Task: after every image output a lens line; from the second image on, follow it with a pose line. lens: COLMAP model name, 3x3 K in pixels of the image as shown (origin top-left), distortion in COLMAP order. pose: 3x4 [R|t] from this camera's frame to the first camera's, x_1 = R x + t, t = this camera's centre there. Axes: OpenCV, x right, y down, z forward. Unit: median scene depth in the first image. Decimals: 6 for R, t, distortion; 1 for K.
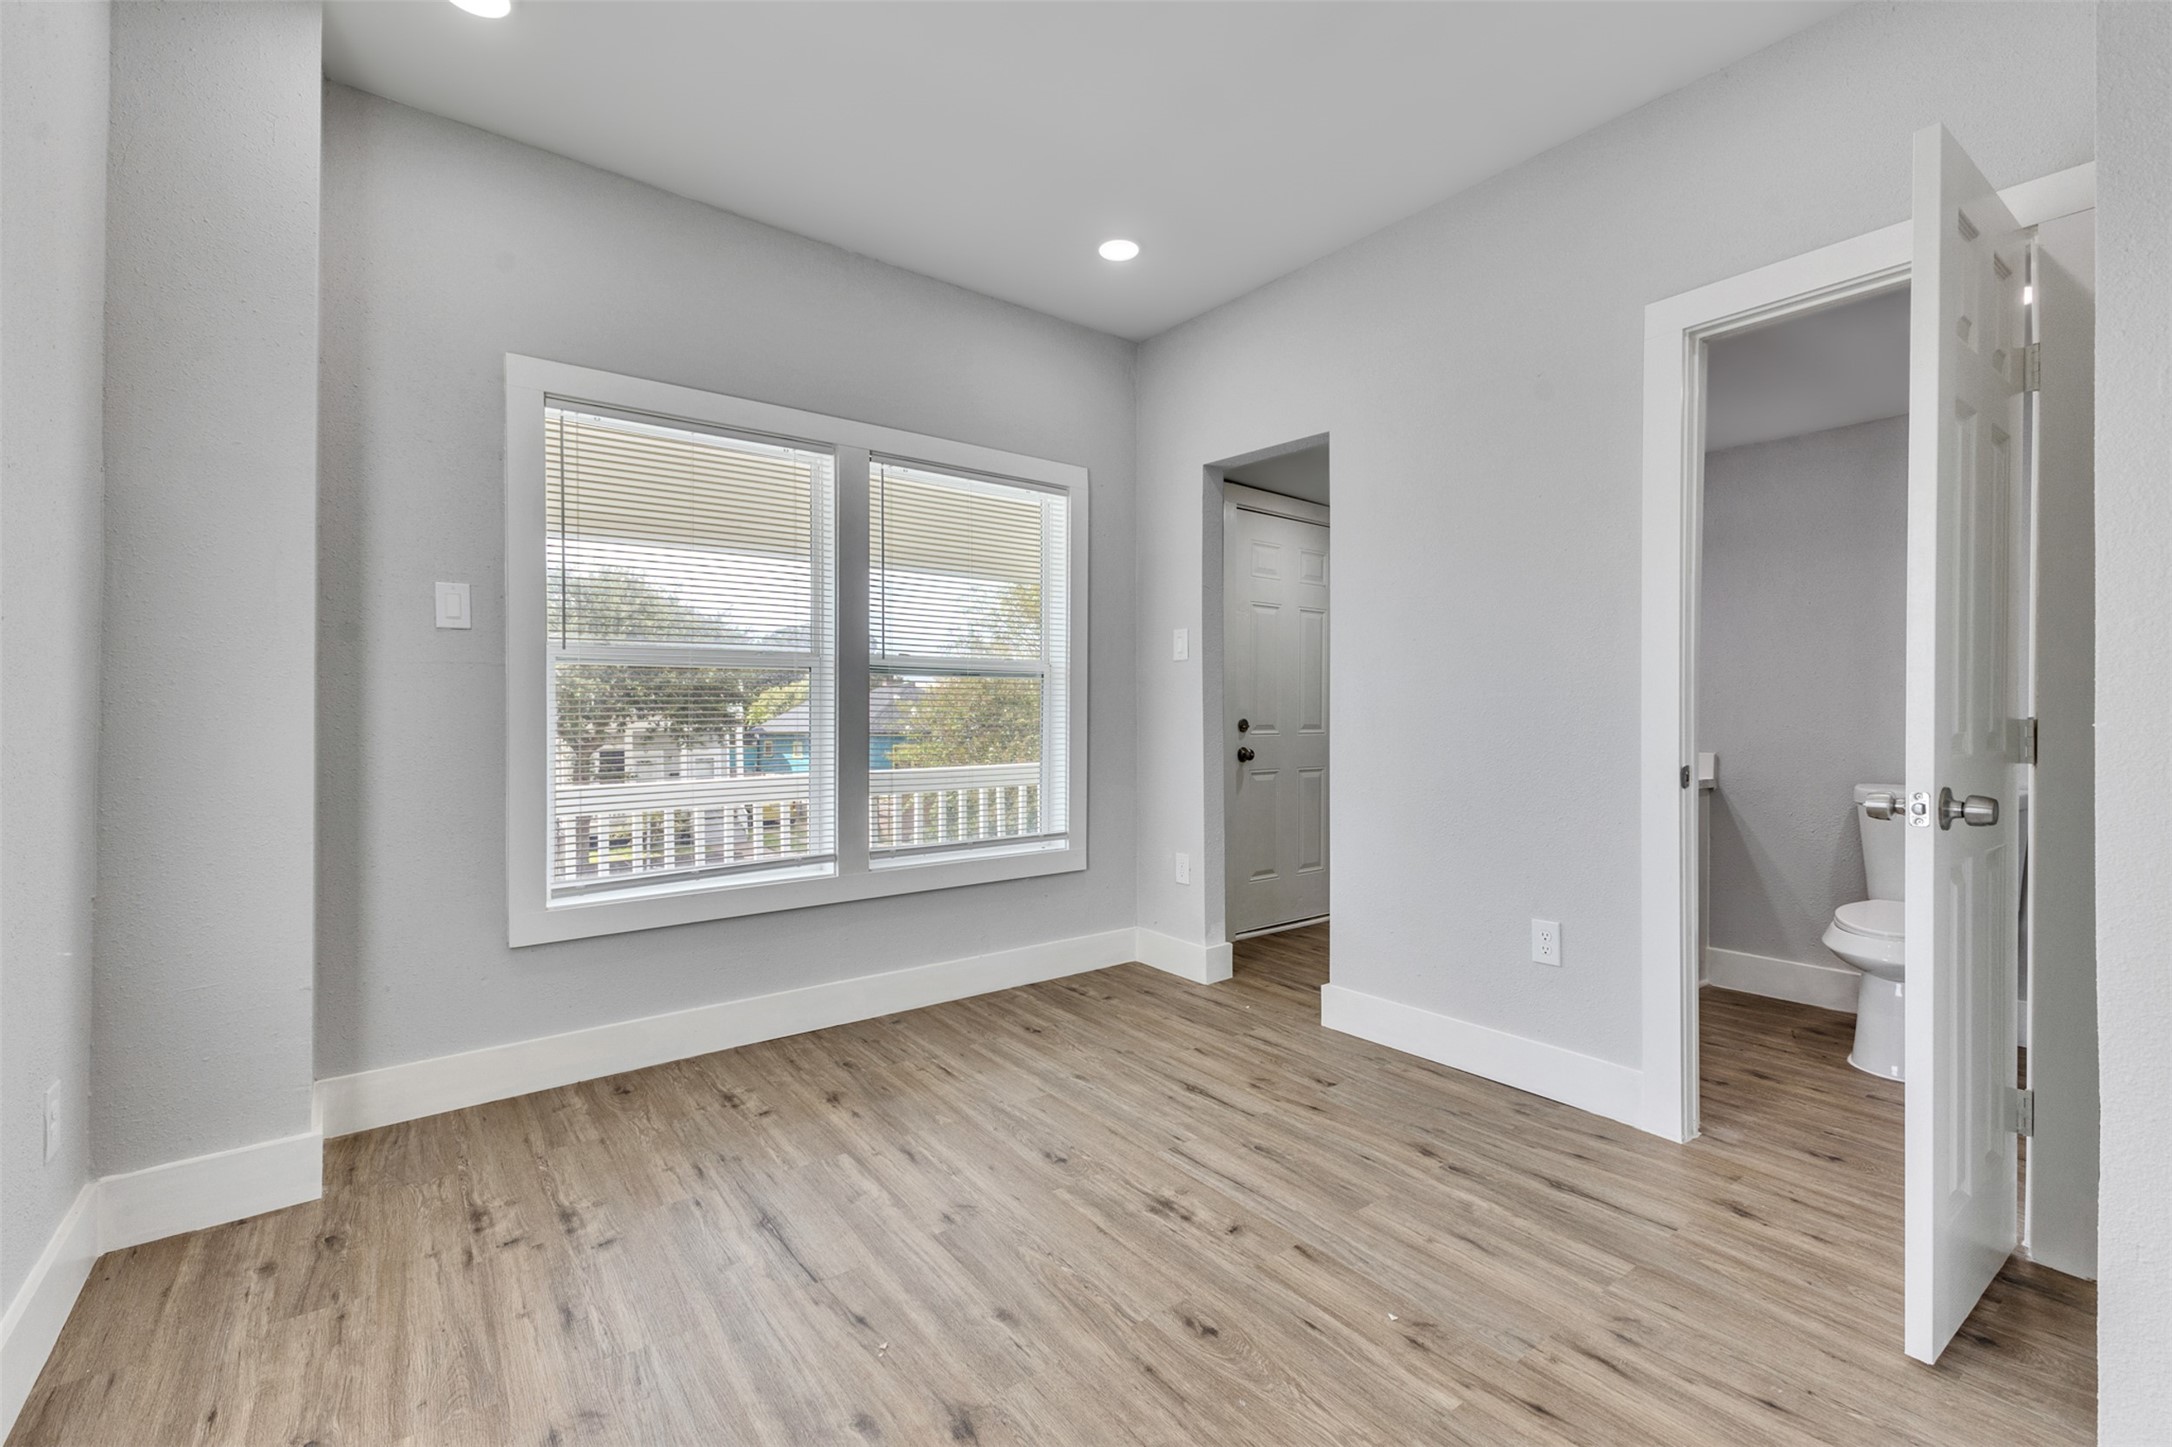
lens RADIAL K [[938.6, 0, 1081.0], [0, 938.6, 716.8], [0, 0, 1]] dist [0.011954, -0.001047]
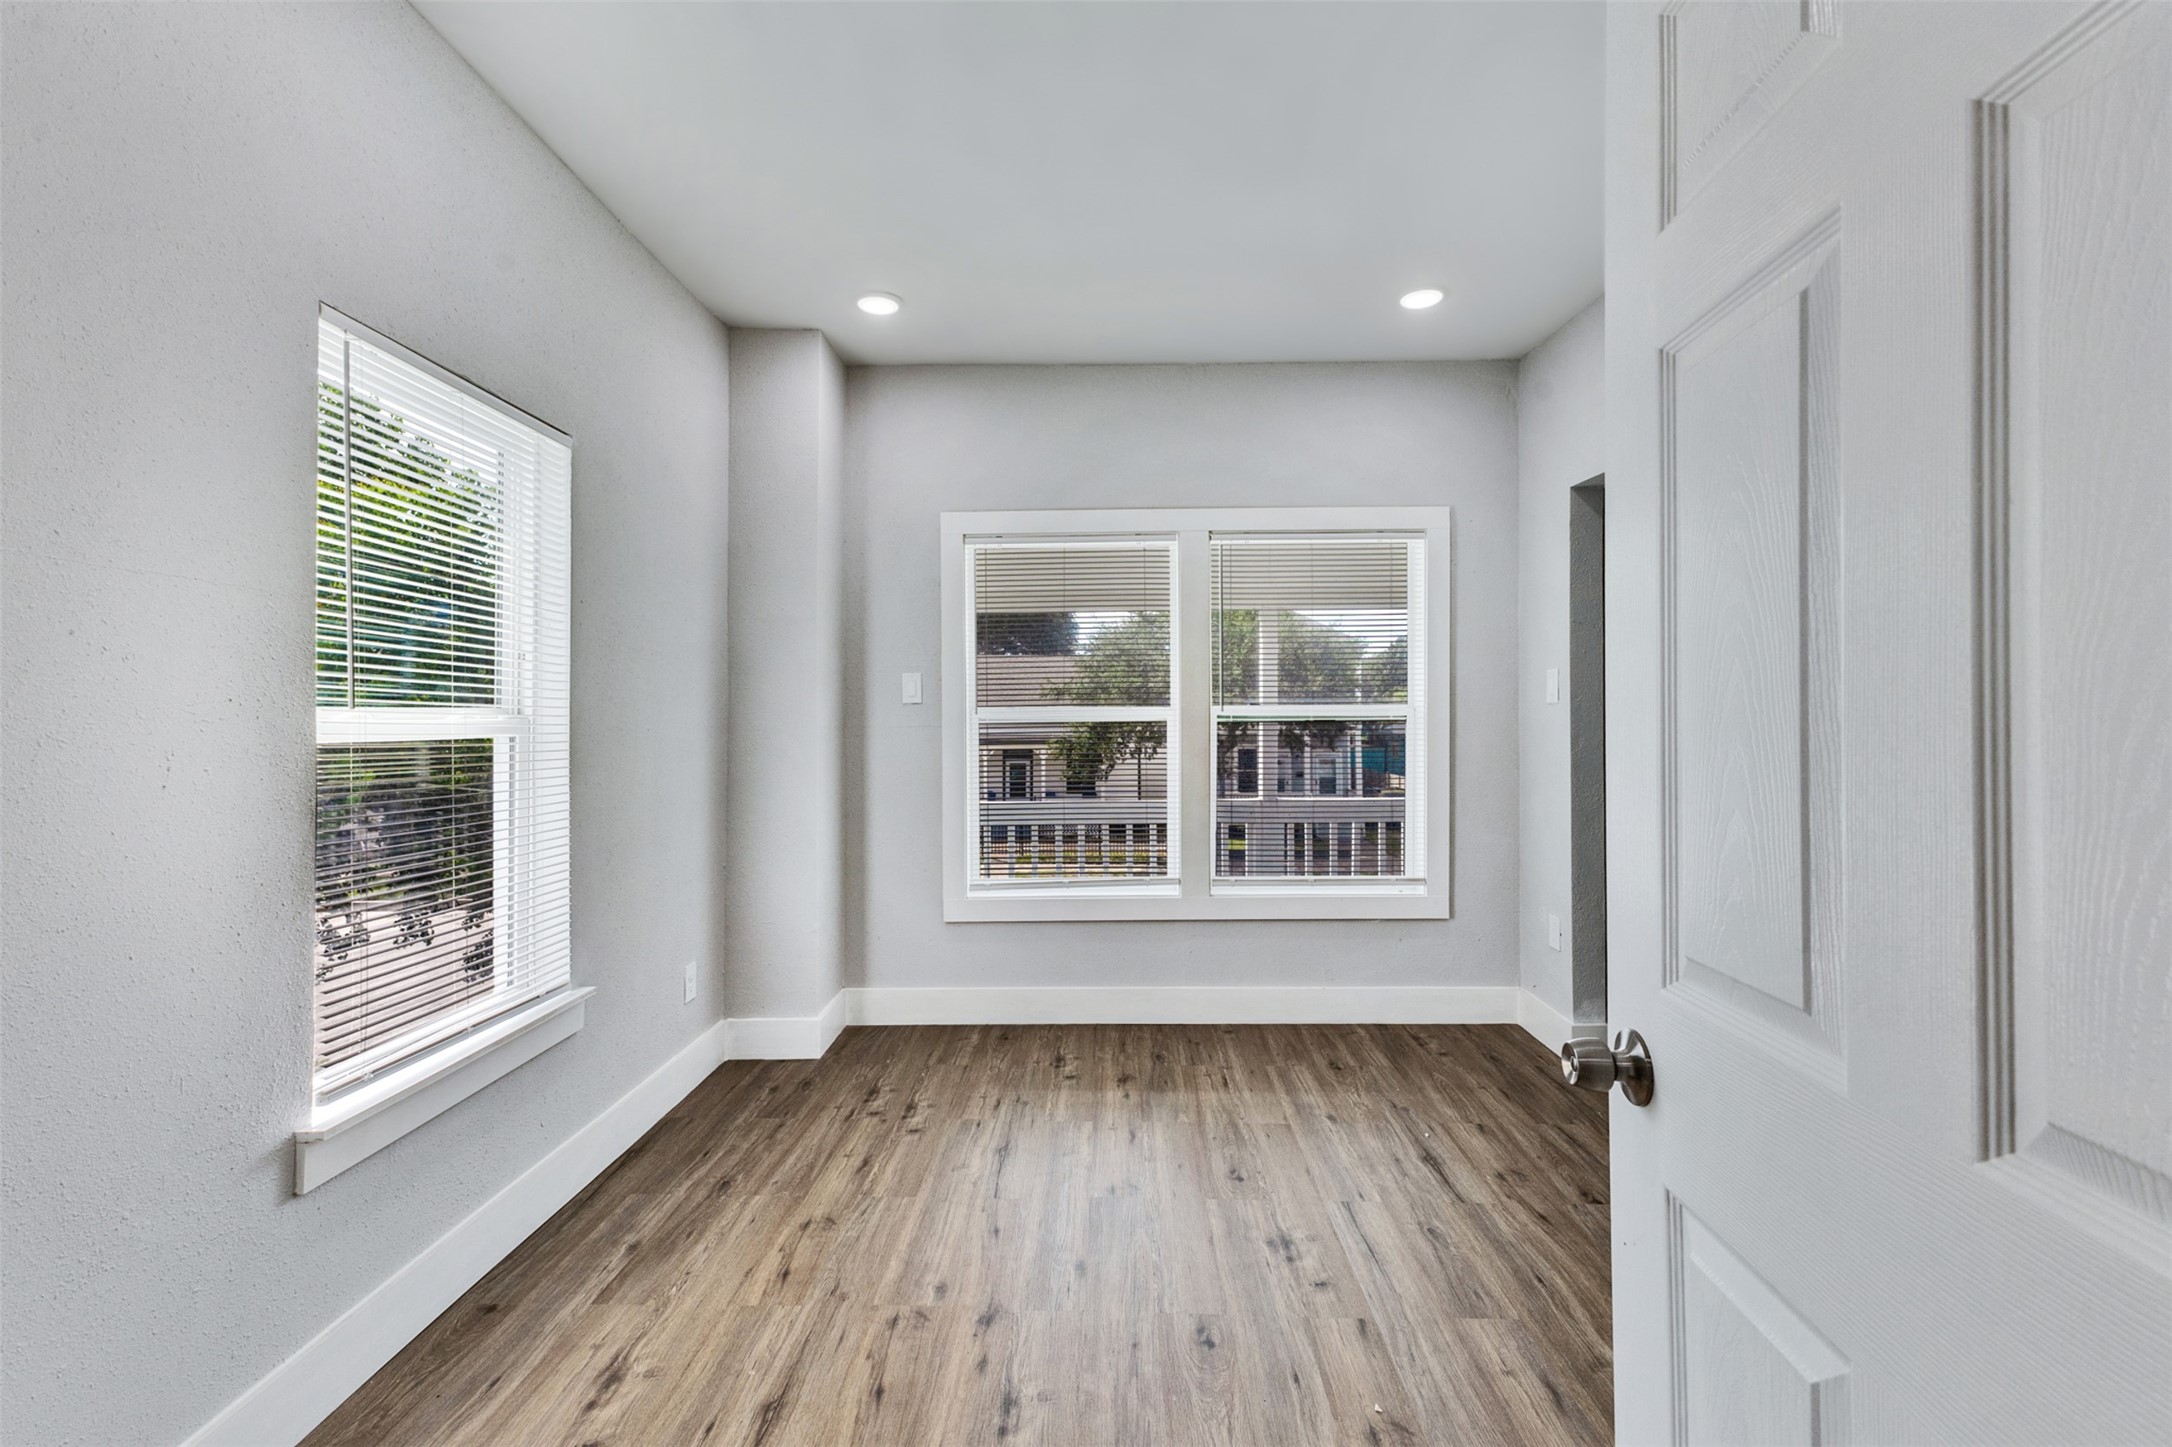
lens RADIAL K [[938.6, 0, 1084.0], [0, 938.6, 717.8], [0, 0, 1]] dist [0.011954, -0.001047]
pose [[0.781723, 0.000097, -0.623626, 0.488025], [0.002669, 0.999990, 0.003501, -0.077056], [0.623620, -0.004401, 0.781715, 0.005742]]
